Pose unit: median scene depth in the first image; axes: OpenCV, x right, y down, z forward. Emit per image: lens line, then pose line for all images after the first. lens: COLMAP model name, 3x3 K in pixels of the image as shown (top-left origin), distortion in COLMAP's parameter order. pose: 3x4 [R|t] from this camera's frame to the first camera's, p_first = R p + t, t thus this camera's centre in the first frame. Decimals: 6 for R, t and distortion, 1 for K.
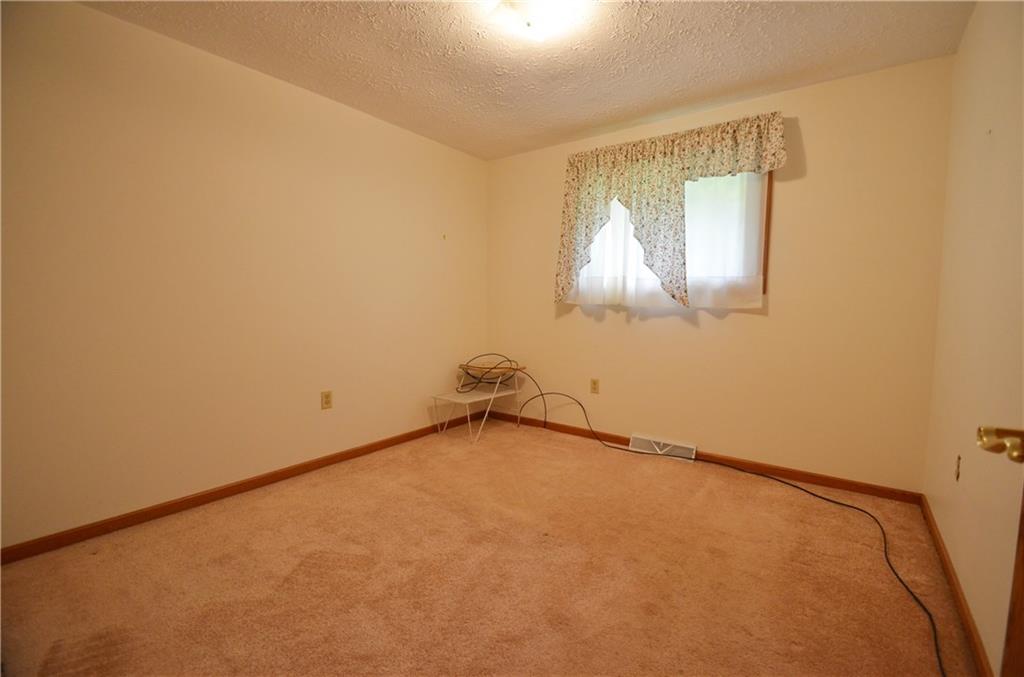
lens RADIAL K [[449.0, 0, 521.1], [0, 449.0, 341.2], [0, 0, 1]] dist [0.017998, -0.017039]
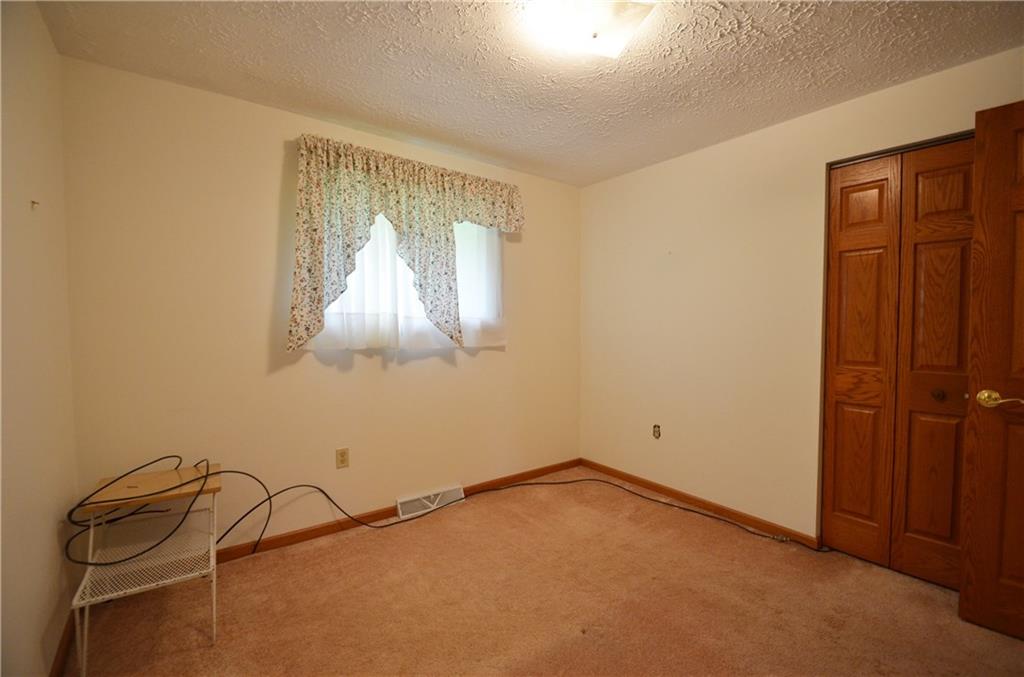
lens RADIAL K [[449.0, 0, 521.1], [0, 449.0, 341.2], [0, 0, 1]] dist [0.017998, -0.017039]
pose [[0.277312, -0.048673, 0.959546, -0.504014], [0.080079, 0.996412, 0.027400, -0.097980], [-0.957437, 0.069241, 0.280214, 0.547440]]
